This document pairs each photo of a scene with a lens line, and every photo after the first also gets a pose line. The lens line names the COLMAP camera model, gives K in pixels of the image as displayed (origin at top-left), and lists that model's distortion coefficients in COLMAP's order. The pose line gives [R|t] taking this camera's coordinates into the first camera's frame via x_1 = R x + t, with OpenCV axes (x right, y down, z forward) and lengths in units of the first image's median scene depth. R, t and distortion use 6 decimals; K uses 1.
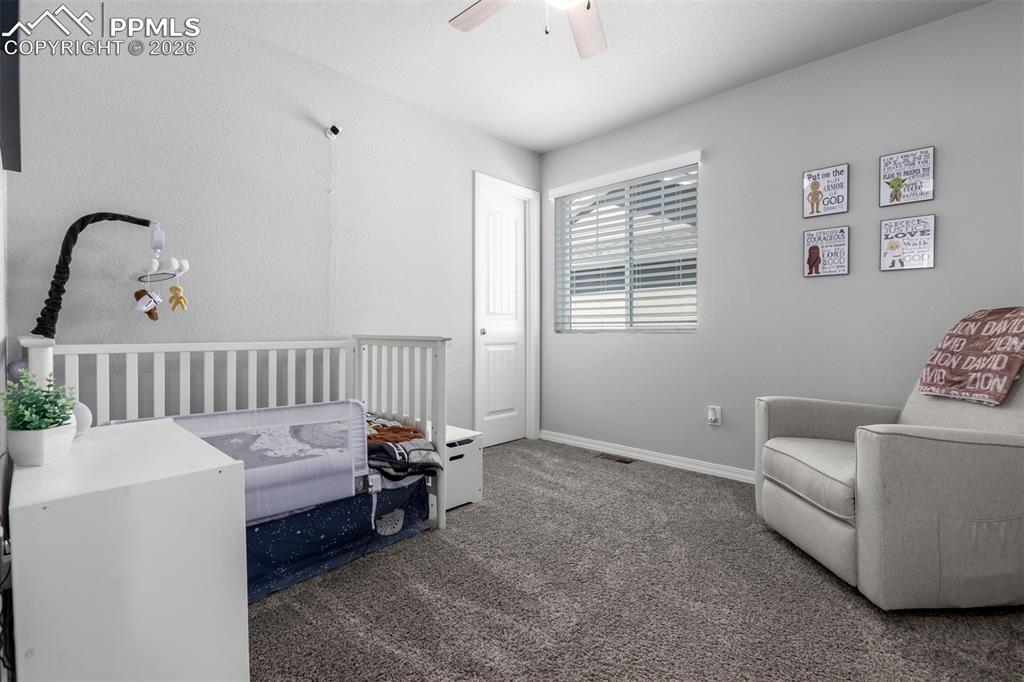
lens RADIAL K [[463.5, 0, 510.7], [0, 463.5, 336.5], [0, 0, 1]] dist [-0.021871, -0.000435]
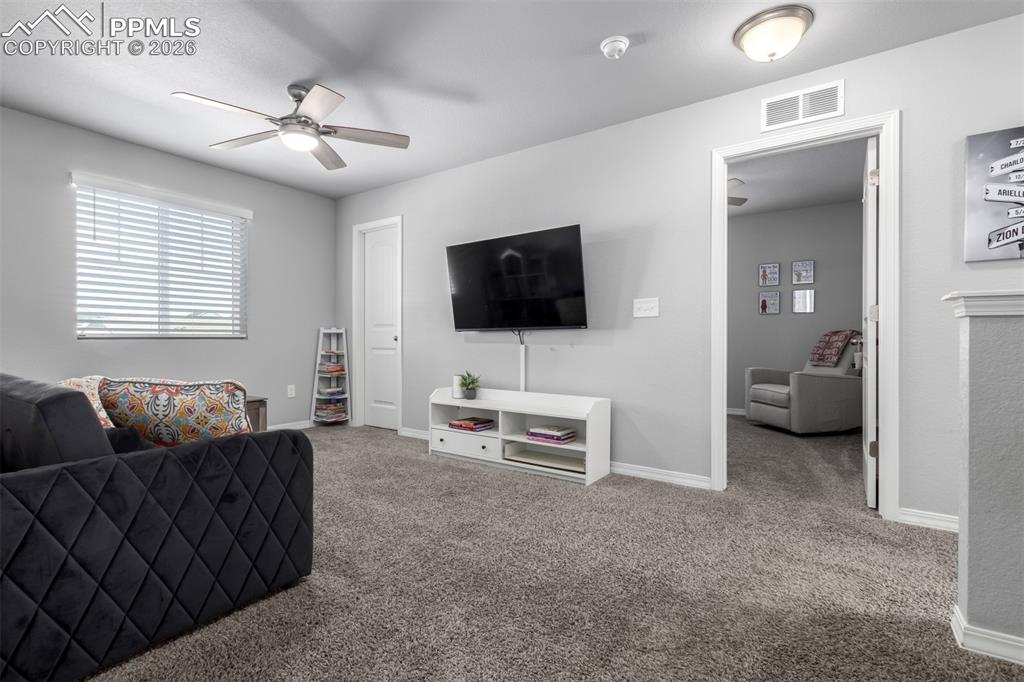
lens RADIAL K [[463.5, 0, 513.3], [0, 463.5, 341.2], [0, 0, 1]] dist [-0.021871, -0.000435]
pose [[0.985399, -0.001974, 0.170247, -1.167679], [0.002414, 0.999994, -0.002373, -0.000982], [-0.170241, 0.002749, 0.985399, -1.250617]]
